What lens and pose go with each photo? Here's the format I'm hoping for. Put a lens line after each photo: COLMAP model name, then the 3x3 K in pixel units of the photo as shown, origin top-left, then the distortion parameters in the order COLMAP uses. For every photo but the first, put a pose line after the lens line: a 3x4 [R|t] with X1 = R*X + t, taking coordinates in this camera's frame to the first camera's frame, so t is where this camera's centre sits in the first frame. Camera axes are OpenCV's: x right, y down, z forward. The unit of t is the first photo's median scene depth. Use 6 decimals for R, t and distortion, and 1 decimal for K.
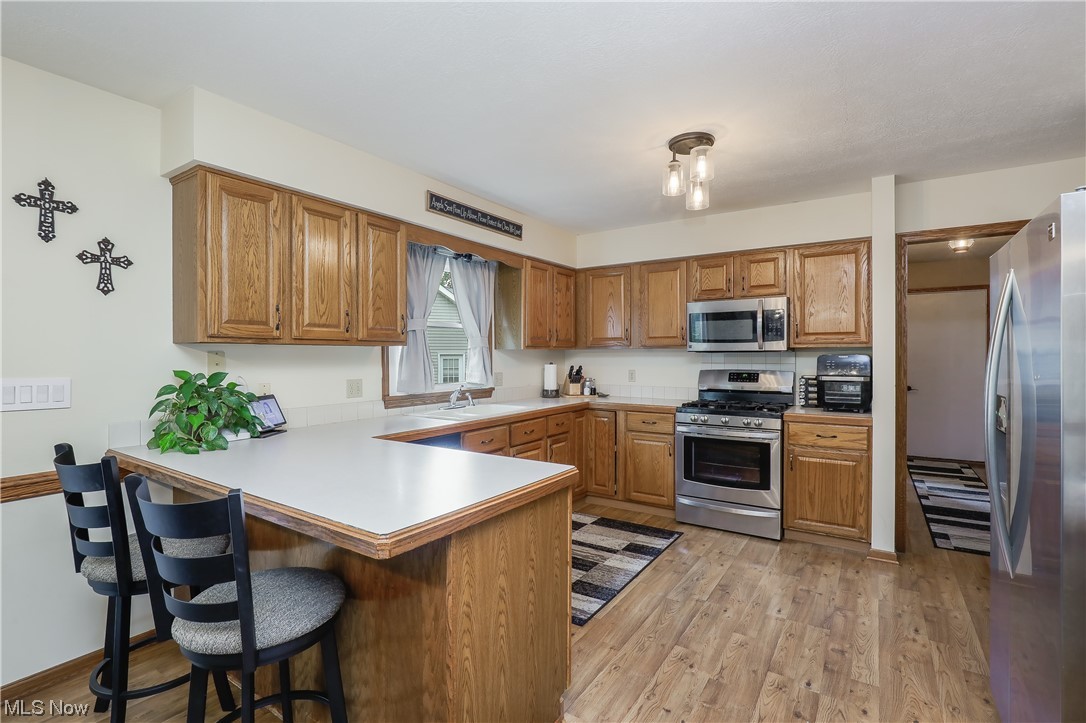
lens RADIAL K [[502.0, 0, 551.9], [0, 502.0, 358.7], [0, 0, 1]] dist [-0.023778, 0.004059]
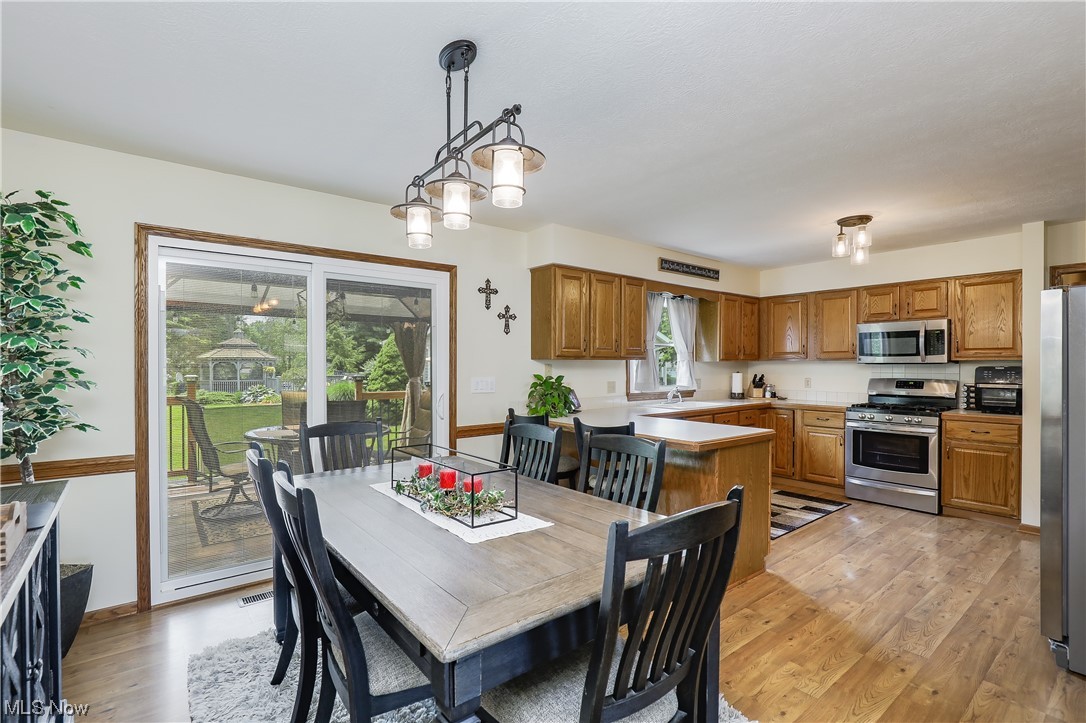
lens RADIAL K [[502.0, 0, 546.3], [0, 502.0, 367.7], [0, 0, 1]] dist [-0.023778, 0.004059]
pose [[0.948562, 0.003961, -0.316566, -0.089243], [-0.003934, 0.999992, 0.000726, -0.001745], [0.316567, 0.000556, 0.948570, -0.525053]]
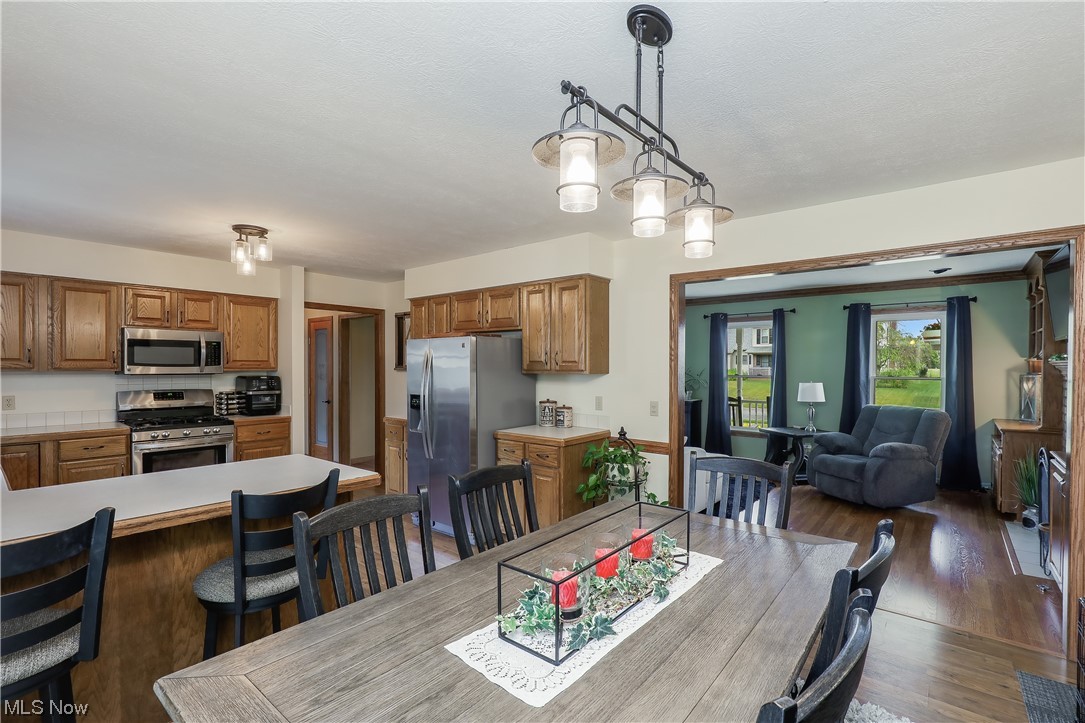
lens RADIAL K [[501.6, 0, 545.2], [0, 501.6, 366.2], [0, 0, 1]] dist [-0.023778, 0.004059]
pose [[0.112740, -0.000918, 0.993624, -0.824231], [0.003106, 0.999995, 0.000572, -0.037019], [-0.993620, 0.003021, 0.112743, 0.014104]]
